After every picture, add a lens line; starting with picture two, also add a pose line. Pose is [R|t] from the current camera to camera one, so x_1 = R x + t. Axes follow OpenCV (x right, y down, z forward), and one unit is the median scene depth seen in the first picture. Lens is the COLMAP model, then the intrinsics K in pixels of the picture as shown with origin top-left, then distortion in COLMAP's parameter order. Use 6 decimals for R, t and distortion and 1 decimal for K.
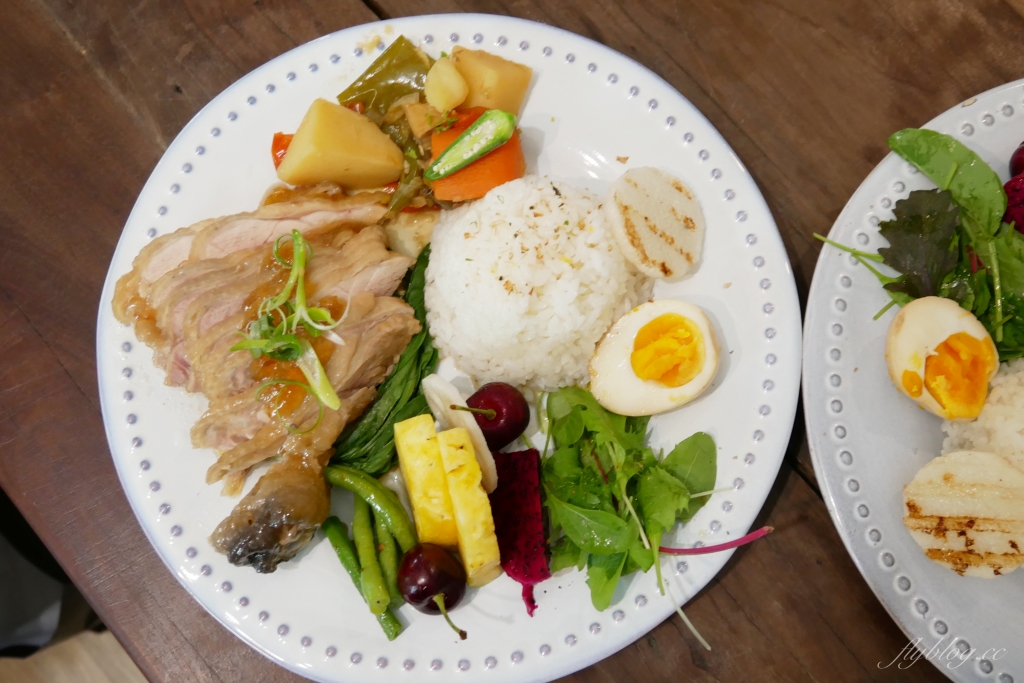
lens RADIAL K [[1244.4, 0, 512.0], [0, 1244.4, 341.5], [0, 0, 1]] dist [-0.008374, -0.016858]
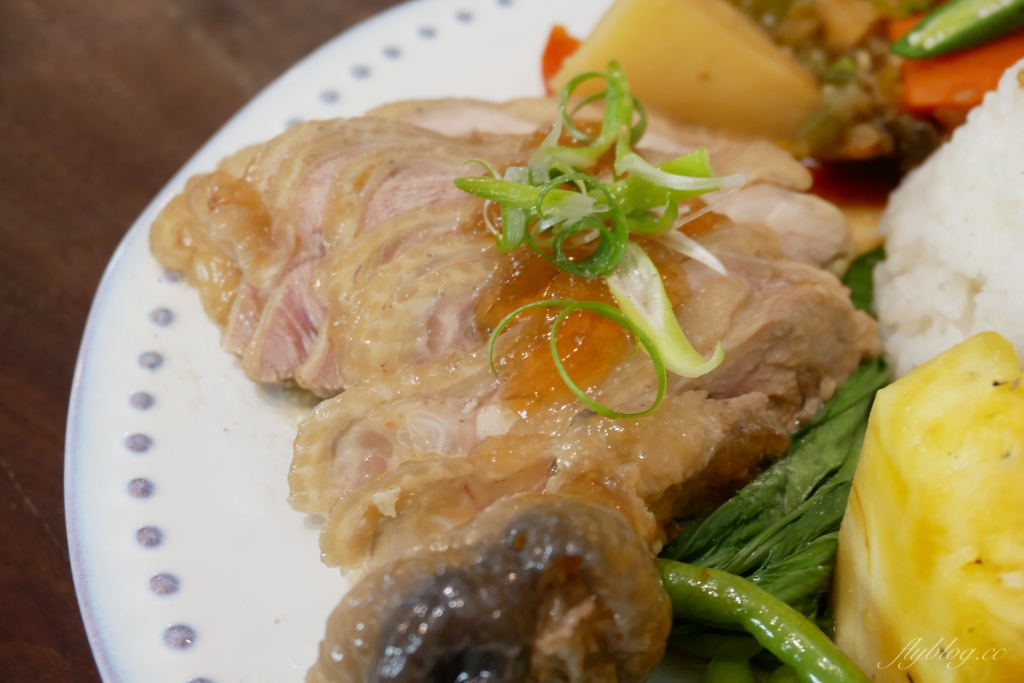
lens RADIAL K [[1741.0, 0, 512.0], [0, 1741.0, 341.5], [0, 0, 1]] dist [-0.029333, -0.003542]
pose [[0.995267, 0.072162, -0.065084, -0.162720], [-0.096877, 0.789330, -0.606277, 0.357636], [0.007622, 0.609713, 0.792585, 0.571580]]
